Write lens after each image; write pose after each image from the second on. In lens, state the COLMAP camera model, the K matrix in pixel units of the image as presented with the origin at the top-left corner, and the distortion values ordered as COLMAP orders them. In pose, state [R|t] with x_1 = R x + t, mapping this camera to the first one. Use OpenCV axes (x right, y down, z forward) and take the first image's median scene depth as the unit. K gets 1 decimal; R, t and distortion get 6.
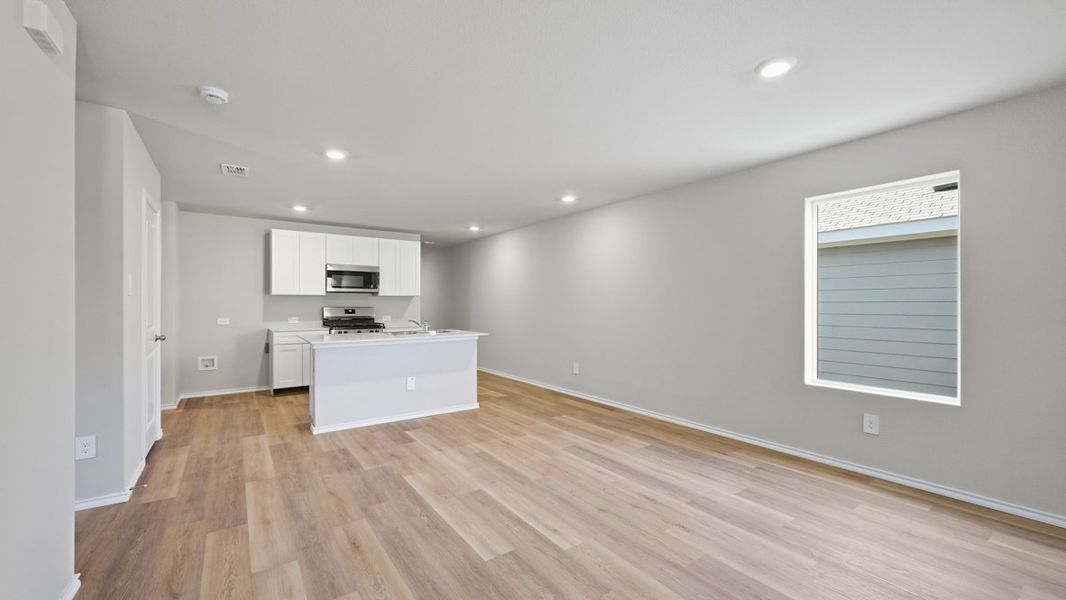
lens RADIAL K [[424.5, 0, 534.3], [0, 424.5, 299.8], [0, 0, 1]] dist [0.001143, 0.000124]
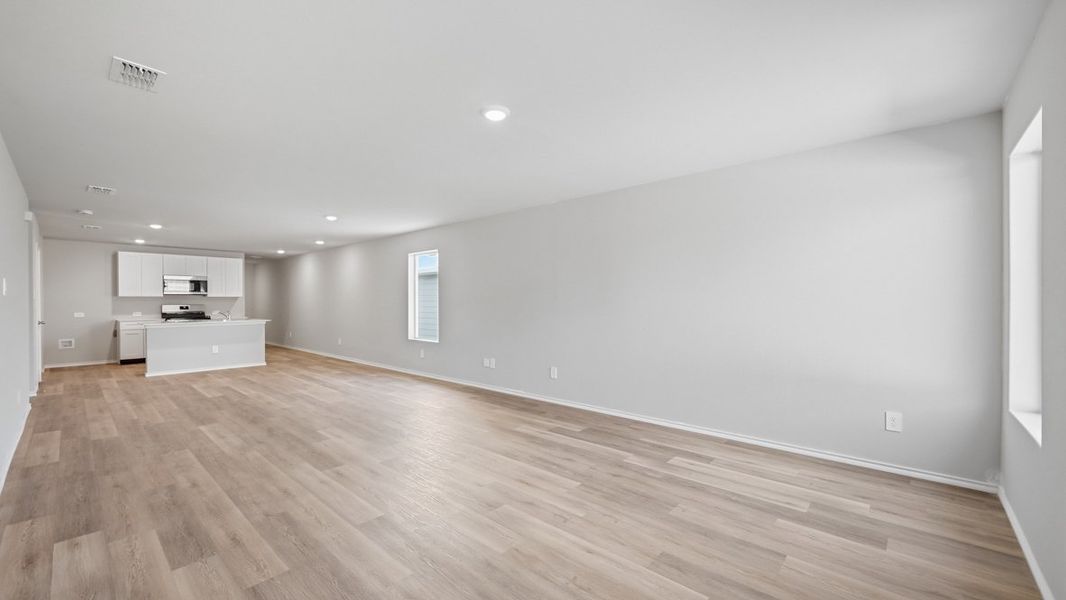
lens RADIAL K [[424.5, 0, 534.3], [0, 424.5, 299.8], [0, 0, 1]] dist [0.001143, 0.000124]
pose [[0.977266, -0.001462, 0.212011, 0.691069], [0.000090, 0.999979, 0.006481, -0.014694], [-0.212016, -0.006315, 0.977246, -1.078386]]
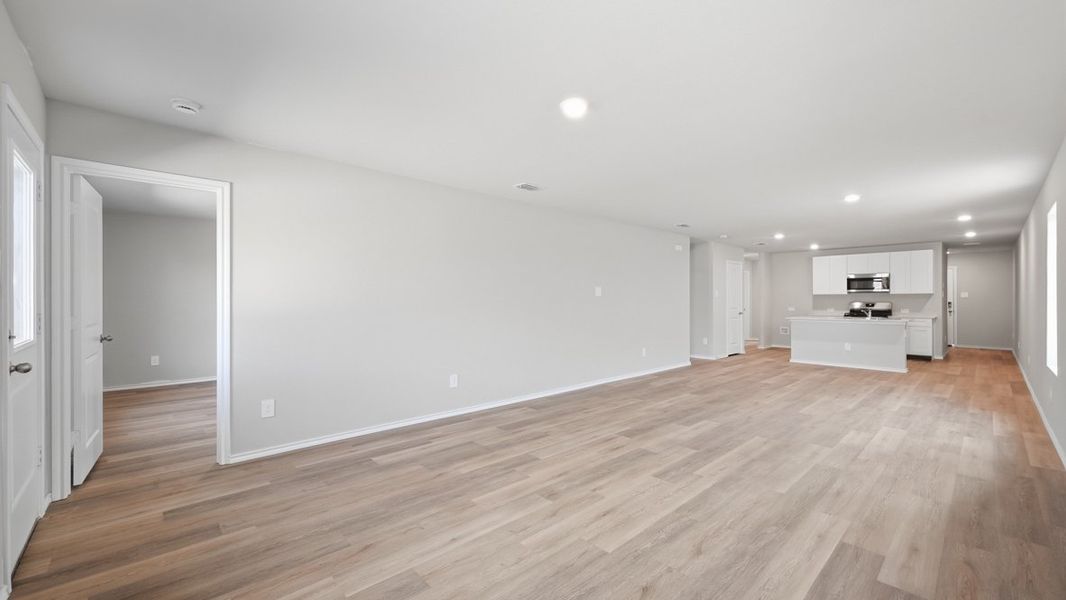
lens RADIAL K [[424.5, 0, 534.3], [0, 424.5, 299.8], [0, 0, 1]] dist [0.001143, 0.000124]
pose [[0.132287, 0.000106, -0.991211, 1.427000], [0.010915, 0.999939, 0.001564, -0.009512], [0.991151, -0.011026, 0.132278, -0.547531]]
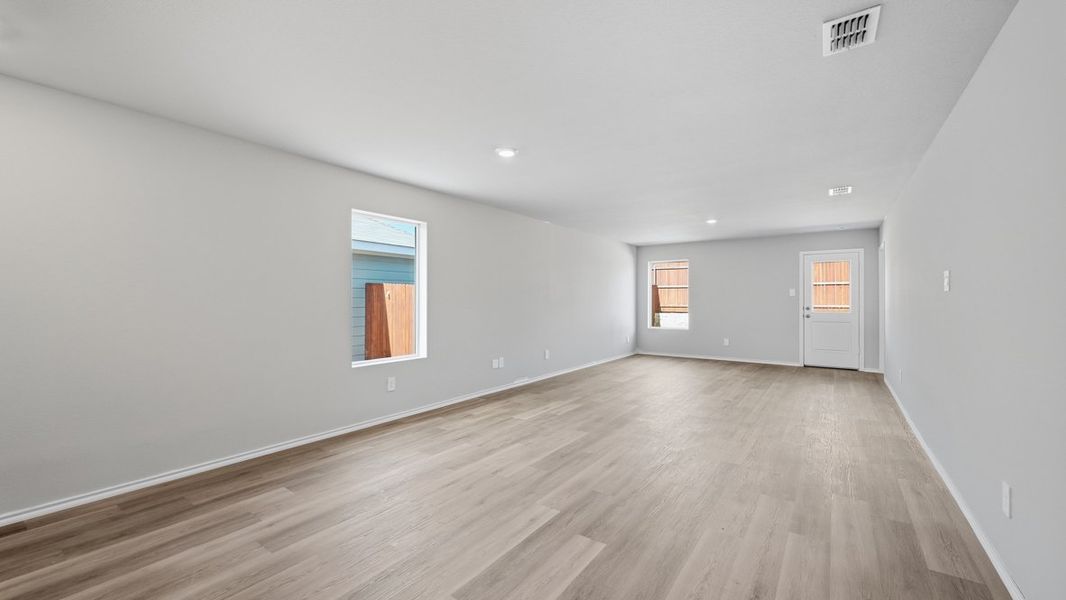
lens RADIAL K [[424.5, 0, 534.3], [0, 424.5, 299.8], [0, 0, 1]] dist [0.001143, 0.000124]
pose [[-0.327229, -0.001655, 0.944944, -0.538405], [-0.012316, 0.999921, -0.002513, 0.006641], [-0.944865, -0.012461, -0.327223, 0.779242]]
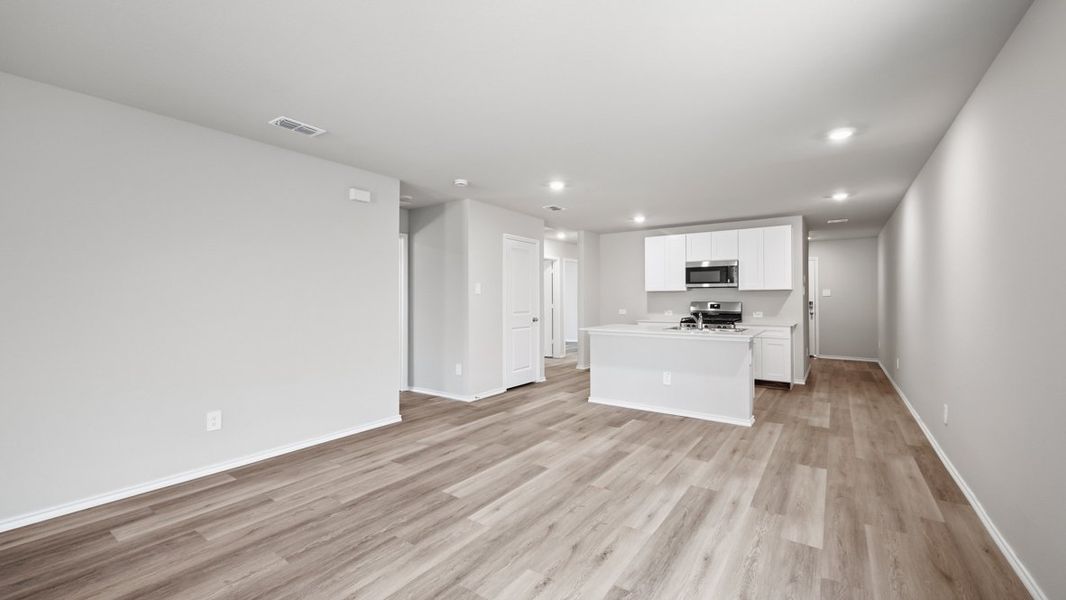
lens RADIAL K [[429.5, 0, 534.2], [0, 429.5, 293.8], [0, 0, 1]] dist [0.000935, 0.000027]
pose [[0.332903, -0.011178, -0.942895, 0.649810], [0.010116, 0.999915, -0.008282, 0.002794], [0.942907, -0.006781, 0.332988, 0.424095]]
